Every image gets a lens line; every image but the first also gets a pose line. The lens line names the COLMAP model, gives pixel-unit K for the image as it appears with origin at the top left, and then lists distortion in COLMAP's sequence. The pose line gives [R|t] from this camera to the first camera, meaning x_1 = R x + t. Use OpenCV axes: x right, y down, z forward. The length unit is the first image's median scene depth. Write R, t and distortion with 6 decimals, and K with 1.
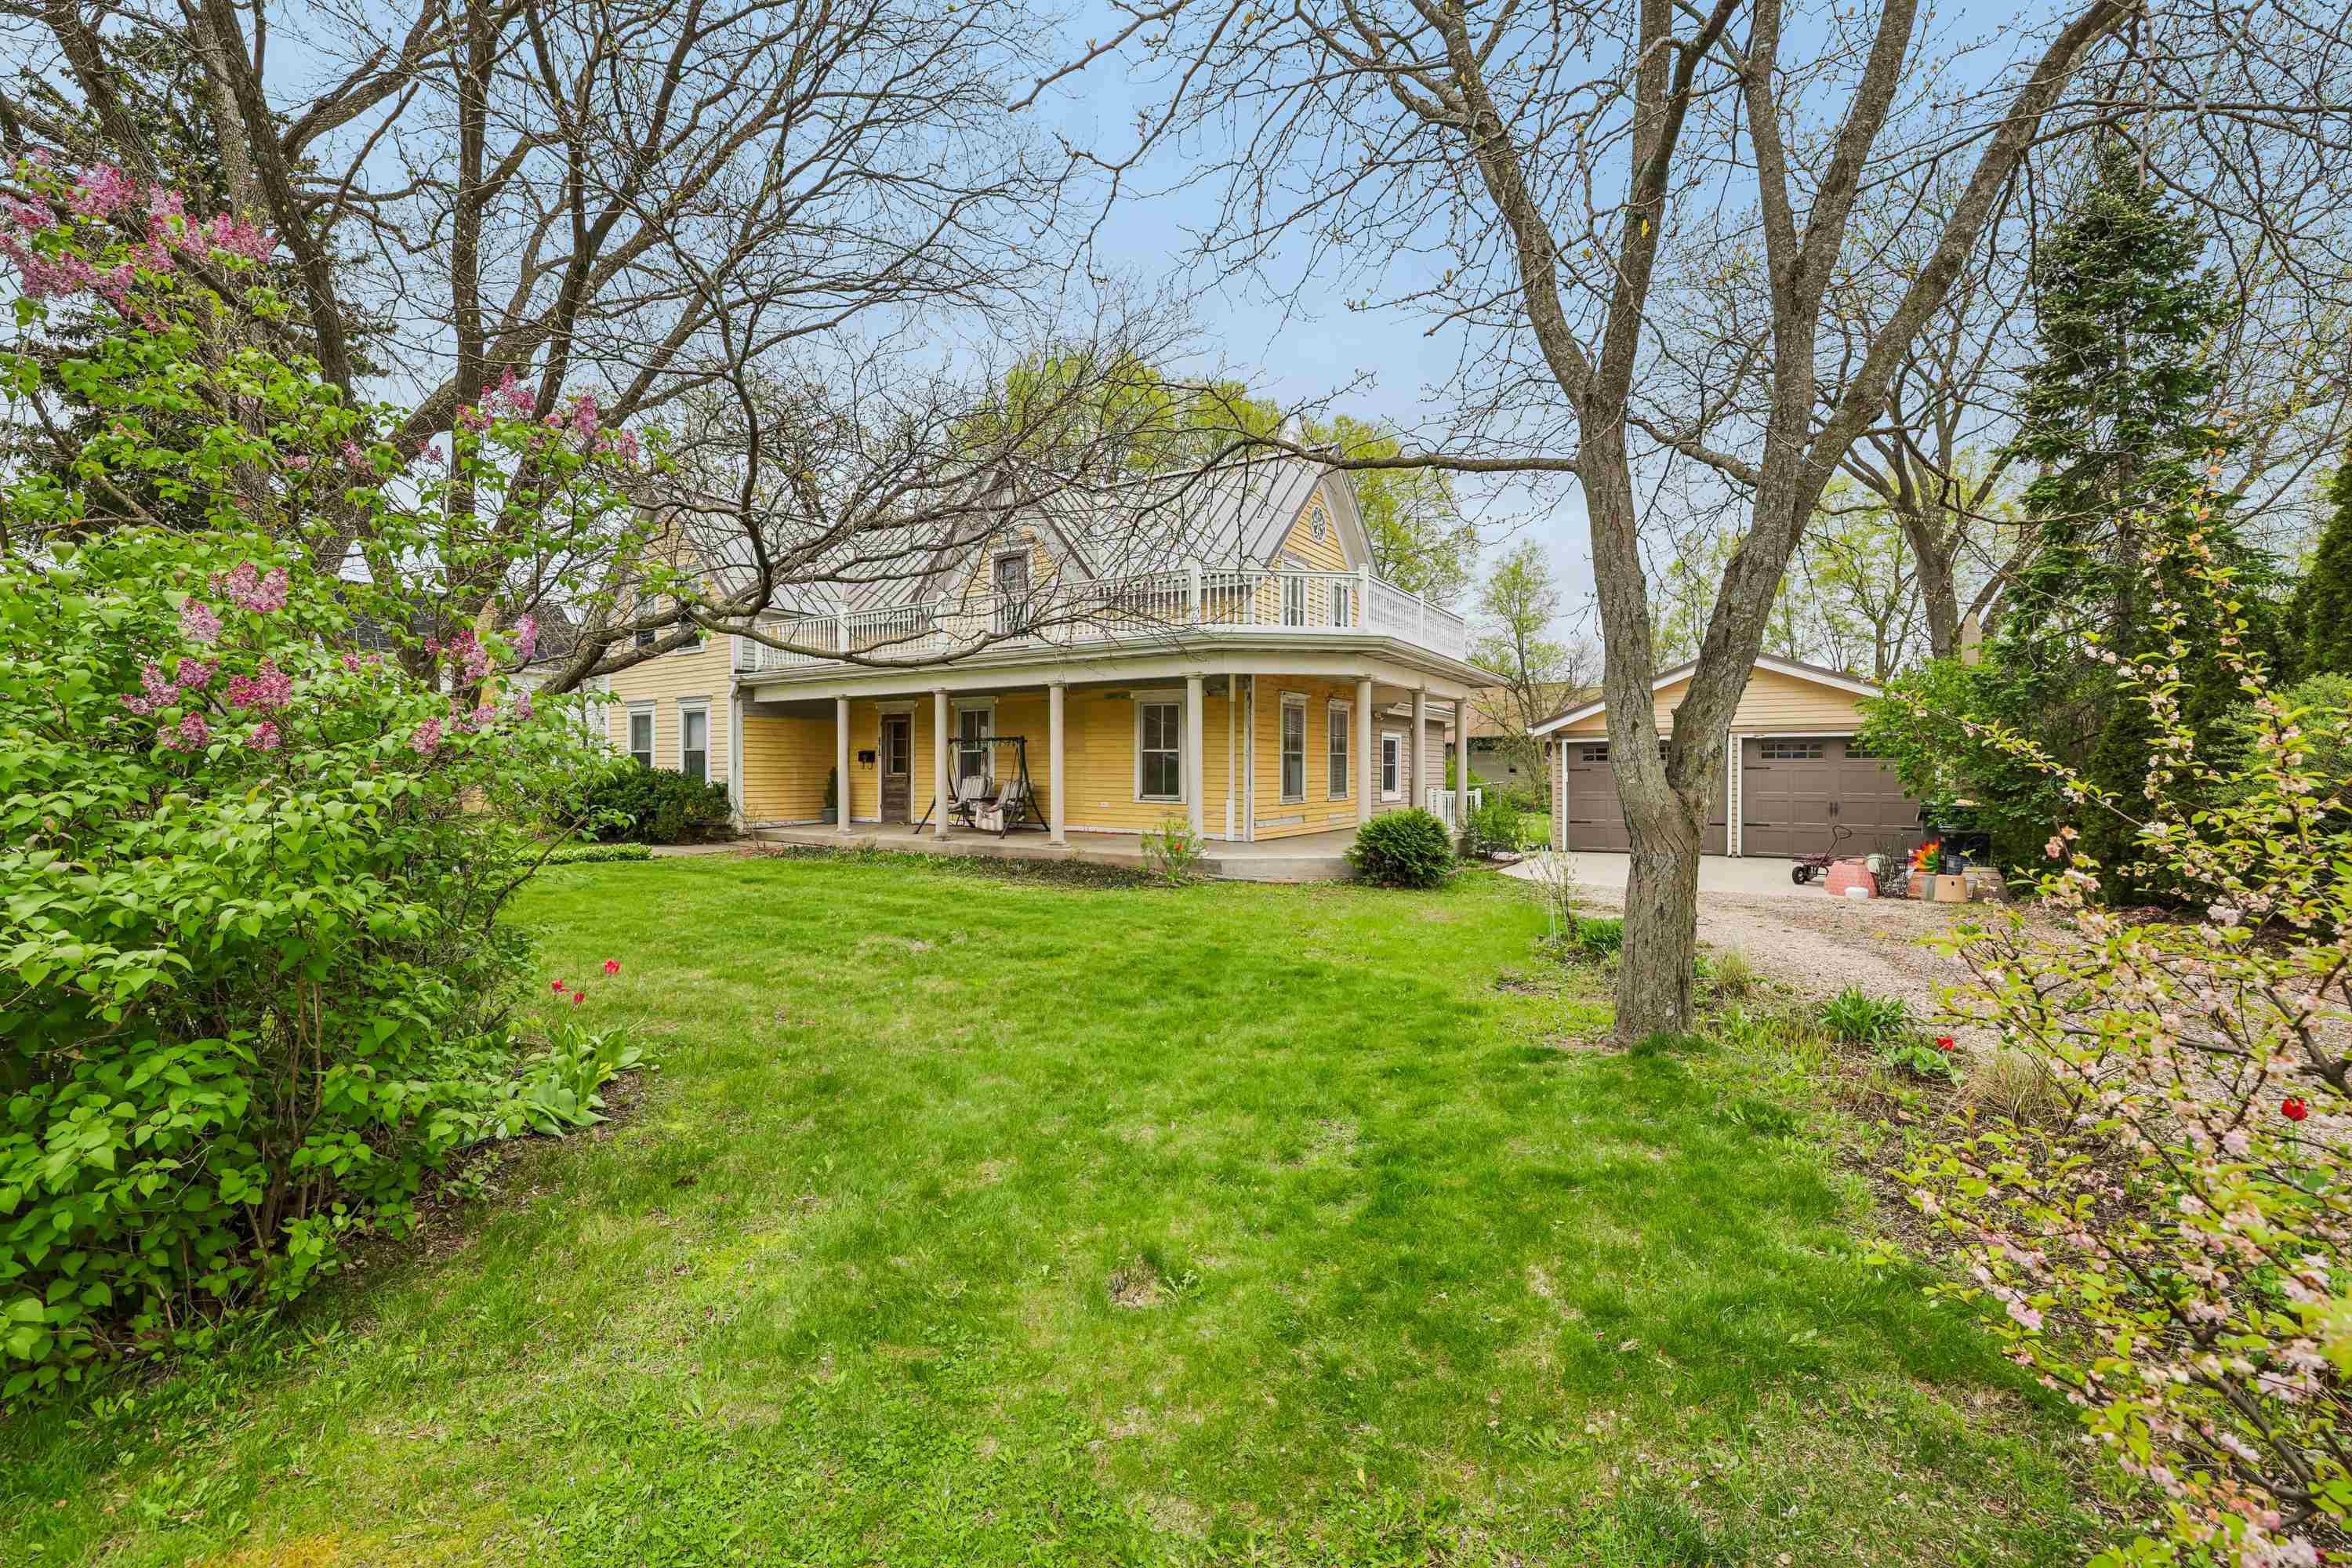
lens RADIAL K [[999.8, 0, 1178.4], [0, 999.8, 775.0], [0, 0, 1]] dist [0.007672, -0.000709]
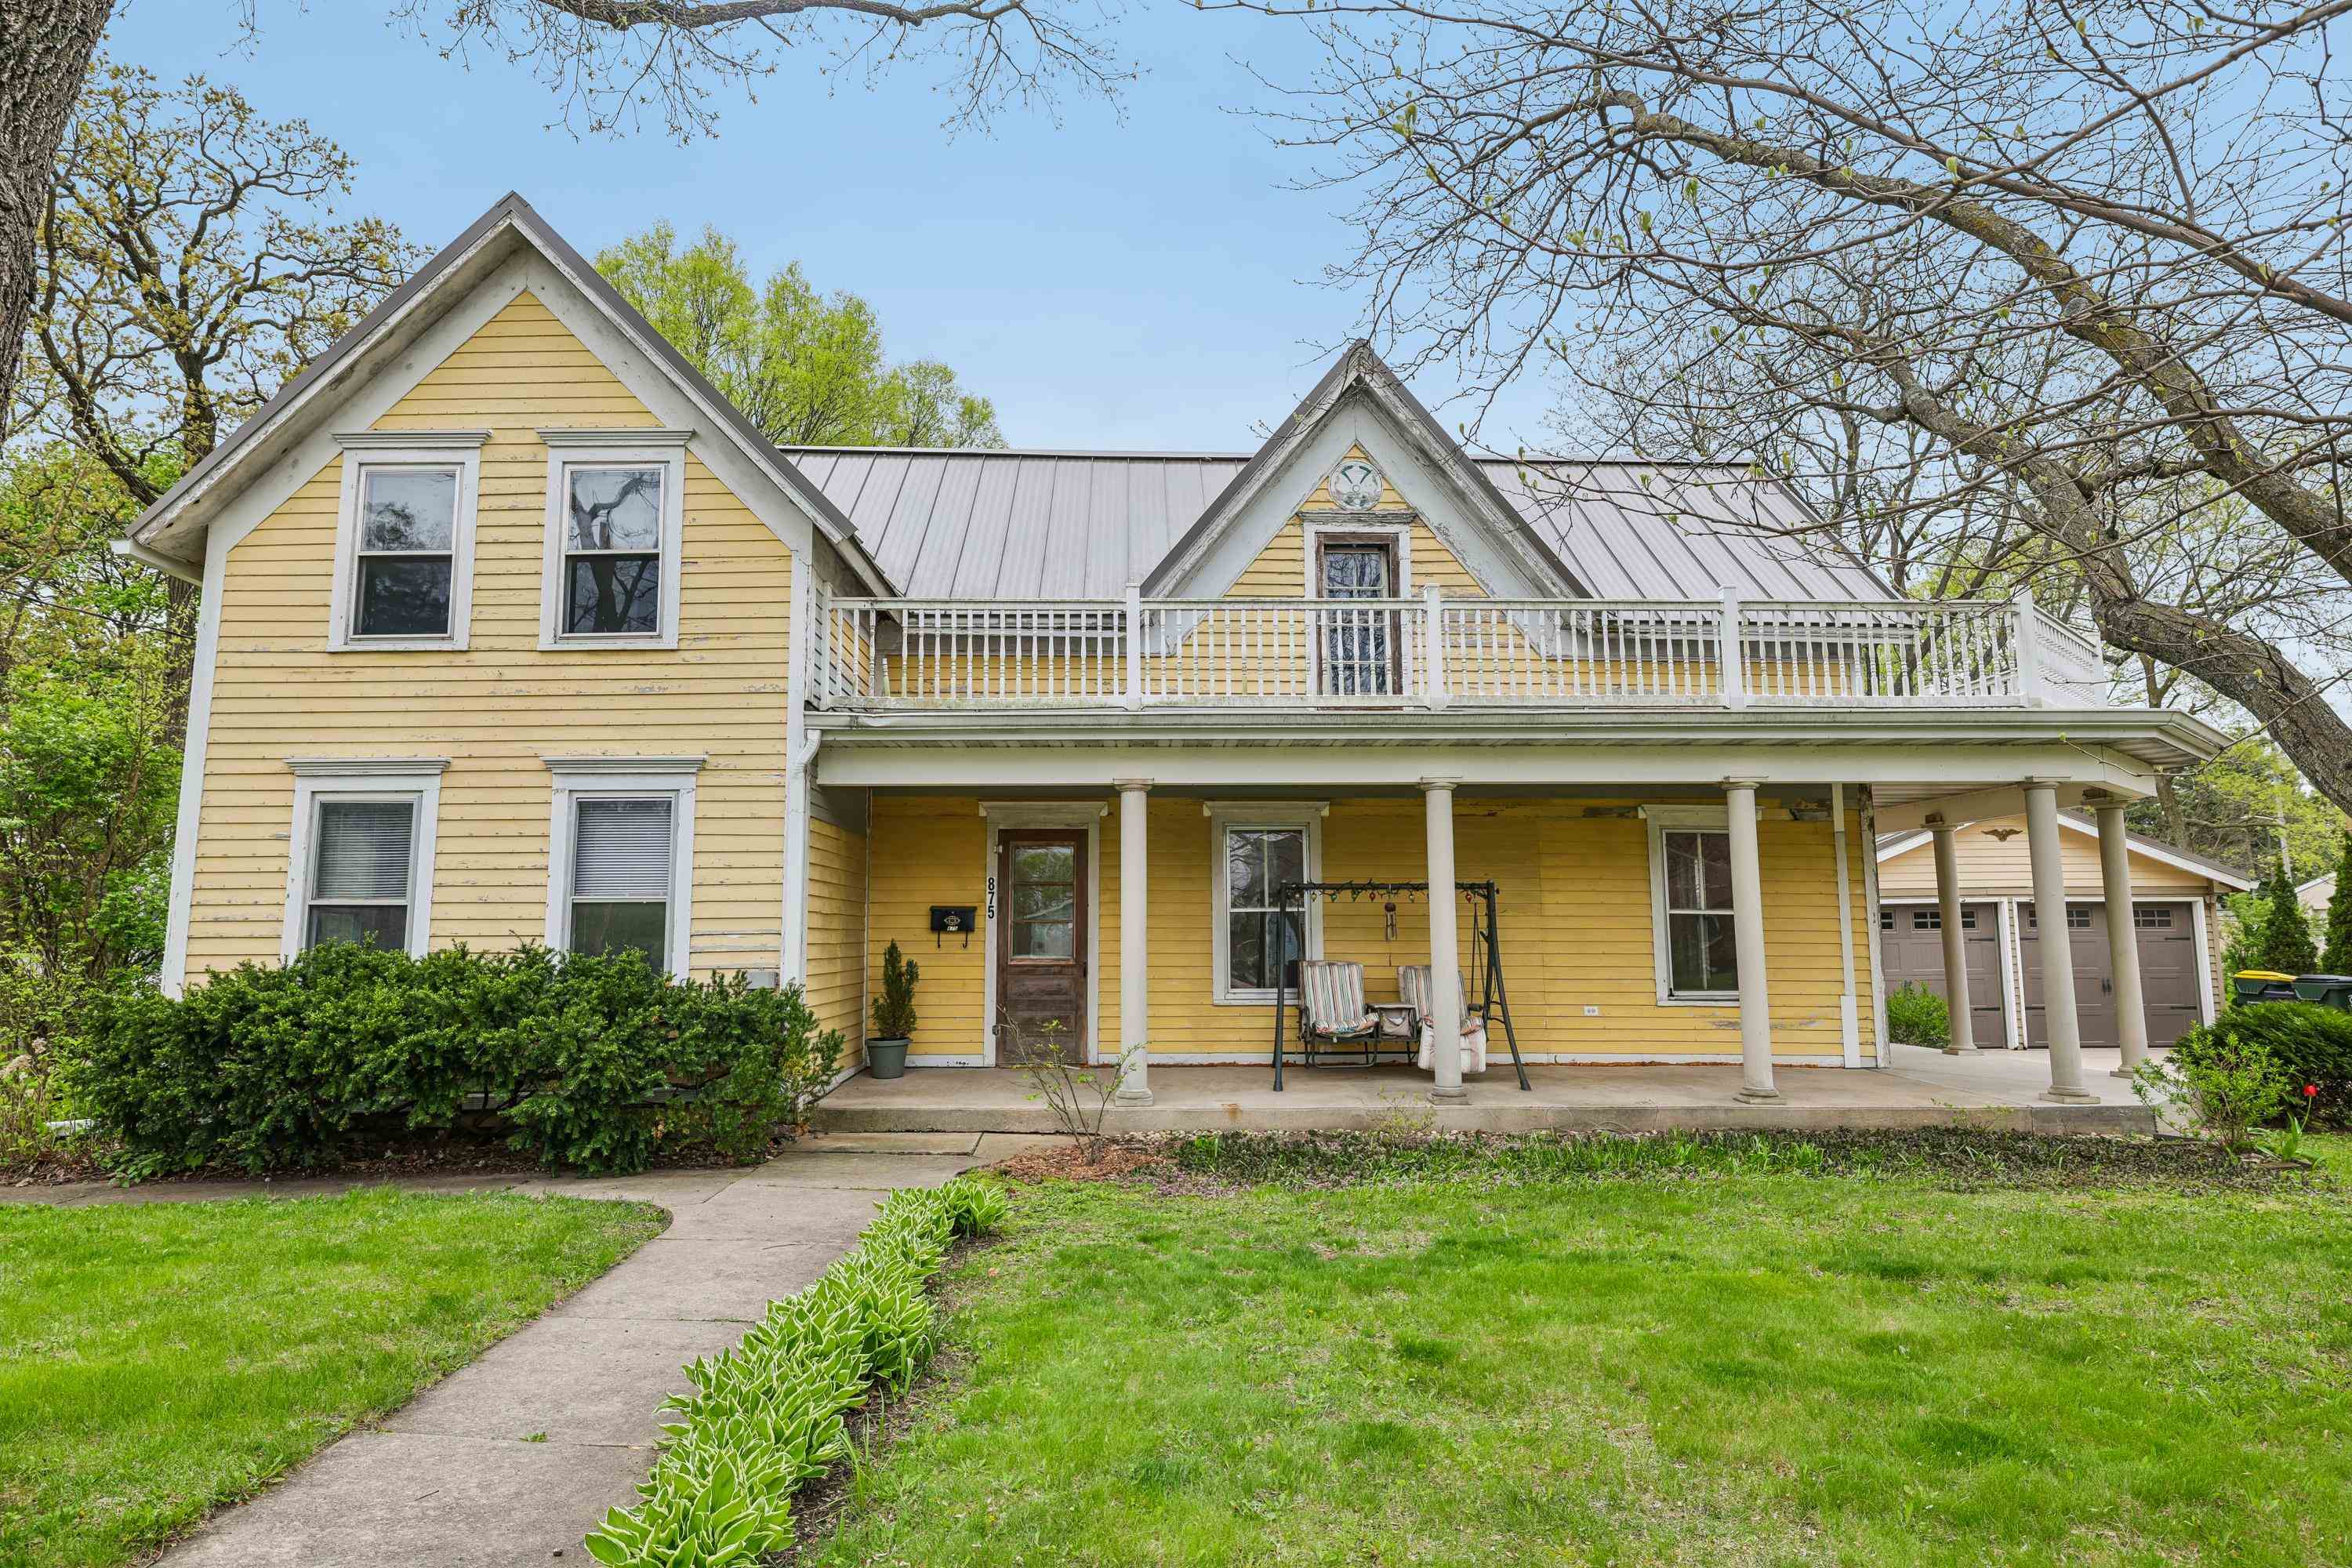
lens RADIAL K [[1278.4, 0, 1181.4], [0, 1278.4, 778.3], [0, 0, 1]] dist [0.007510, -0.000878]
pose [[0.832484, 0.064800, 0.550247, -0.652338], [0.006410, 0.991944, -0.126513, -0.009153], [-0.554013, 0.108847, 0.825362, 0.541873]]
